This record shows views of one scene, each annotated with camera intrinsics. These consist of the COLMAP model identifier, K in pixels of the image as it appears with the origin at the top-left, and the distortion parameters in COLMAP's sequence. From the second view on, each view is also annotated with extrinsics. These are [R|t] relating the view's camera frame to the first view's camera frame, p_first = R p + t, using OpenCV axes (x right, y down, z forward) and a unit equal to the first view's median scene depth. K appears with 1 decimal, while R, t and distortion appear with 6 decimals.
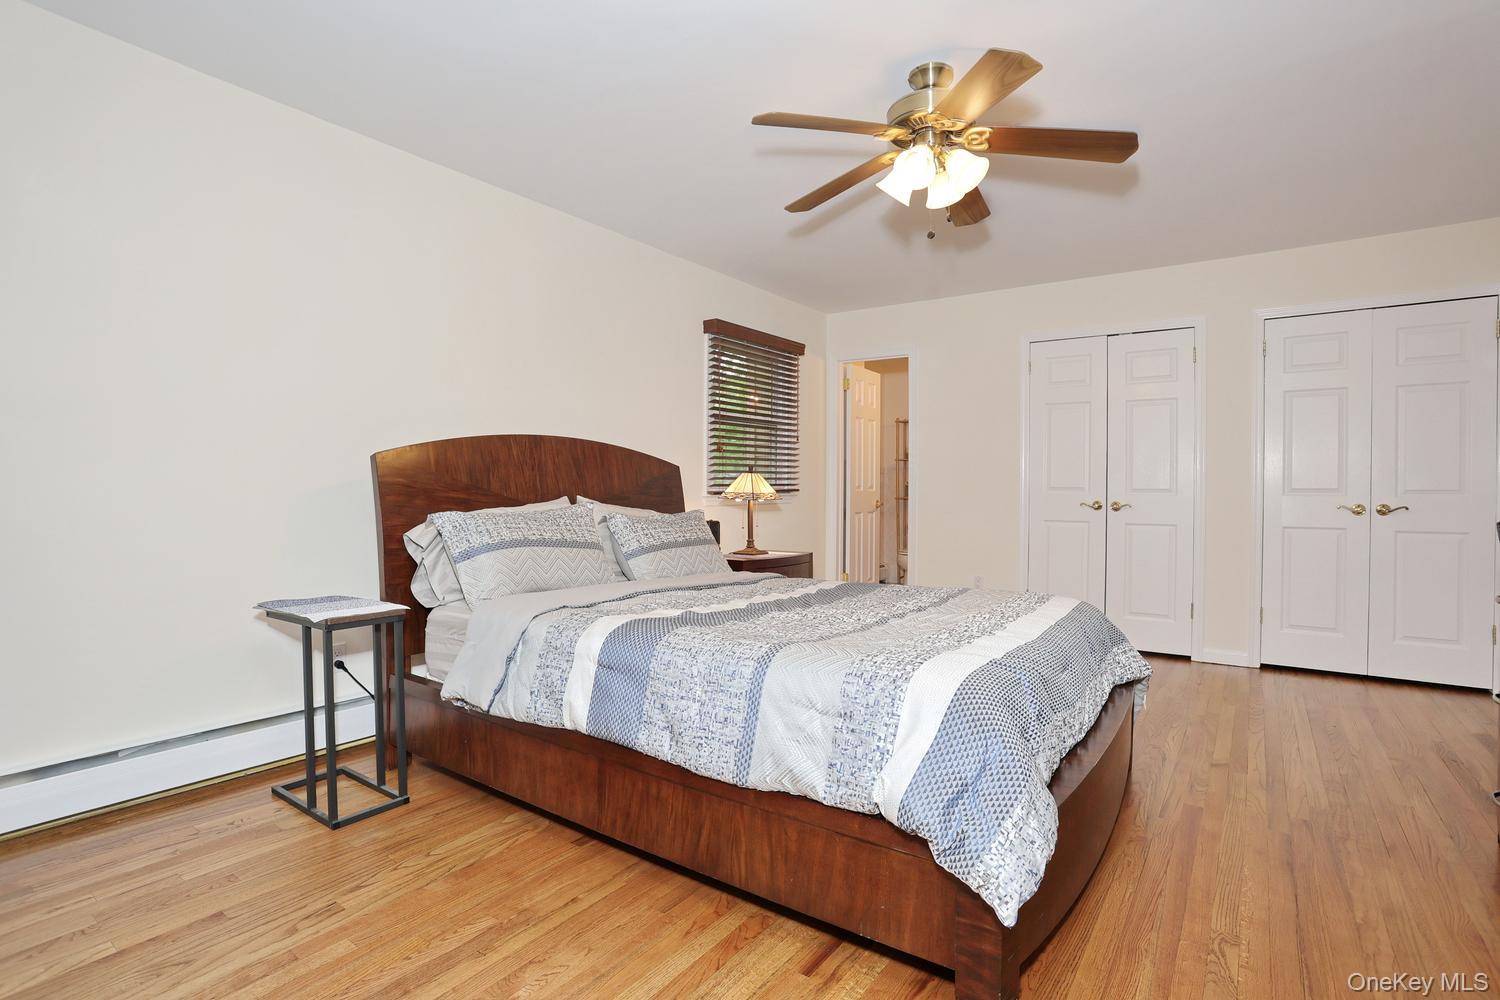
lens RADIAL K [[726.2, 0, 747.7], [0, 726.2, 498.8], [0, 0, 1]] dist [-0.040315, 0.010409]
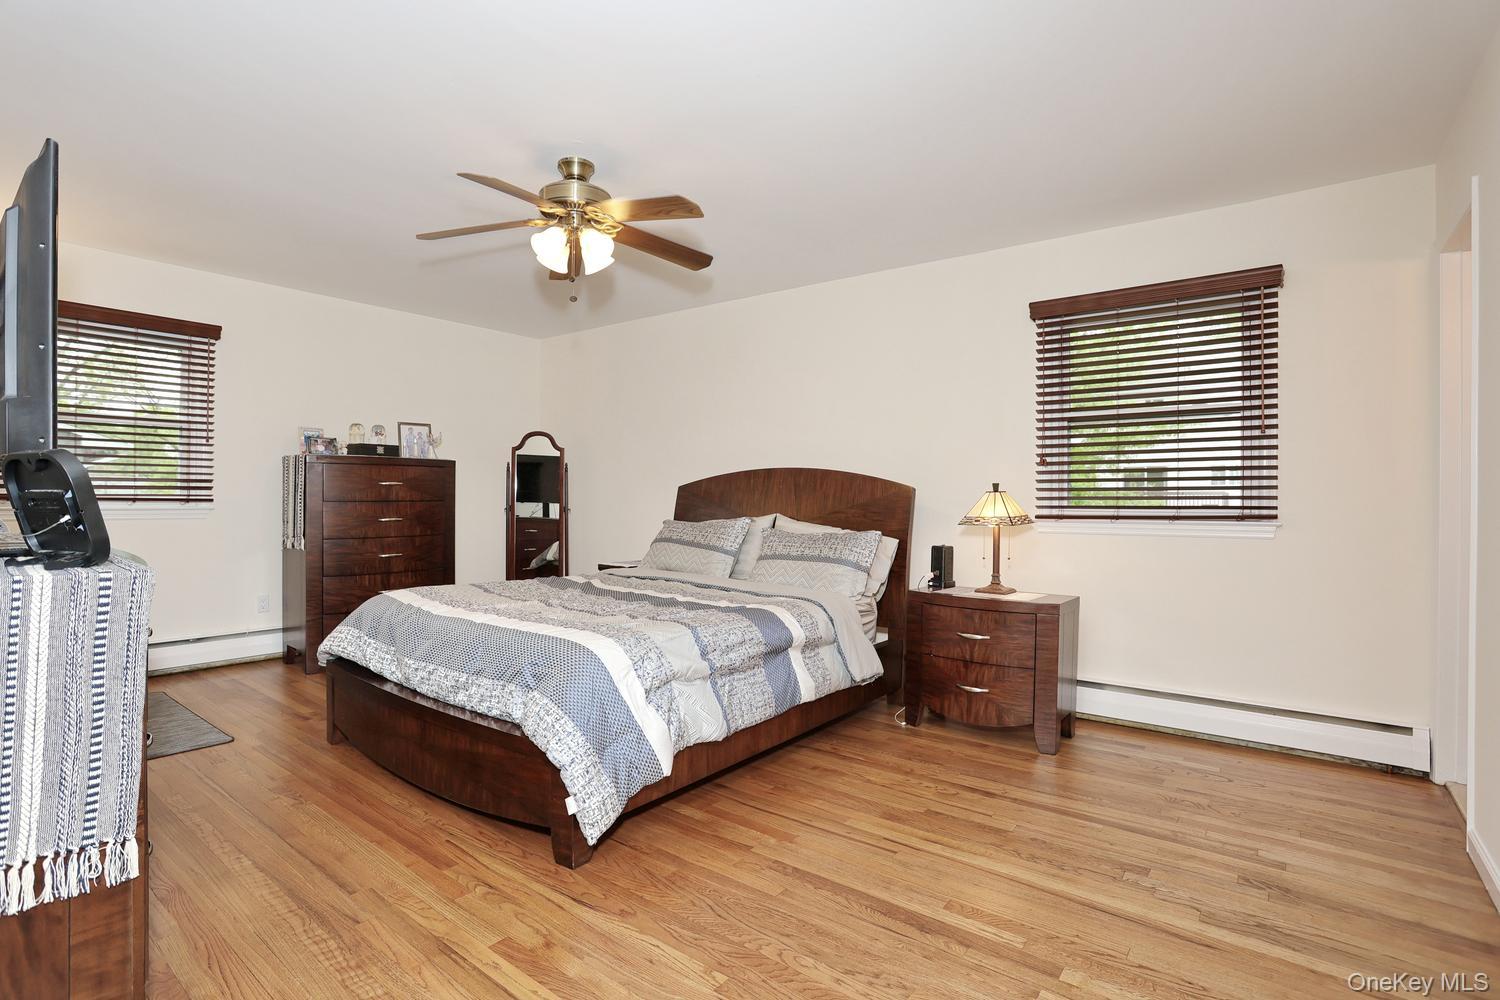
lens RADIAL K [[726.2, 0, 748.0], [0, 726.2, 496.1], [0, 0, 1]] dist [-0.040315, 0.010409]
pose [[-0.042781, 0.009715, -0.999037, 0.992335], [-0.015340, 0.999828, 0.010379, -0.042353], [0.998967, 0.015769, -0.042625, 0.917626]]
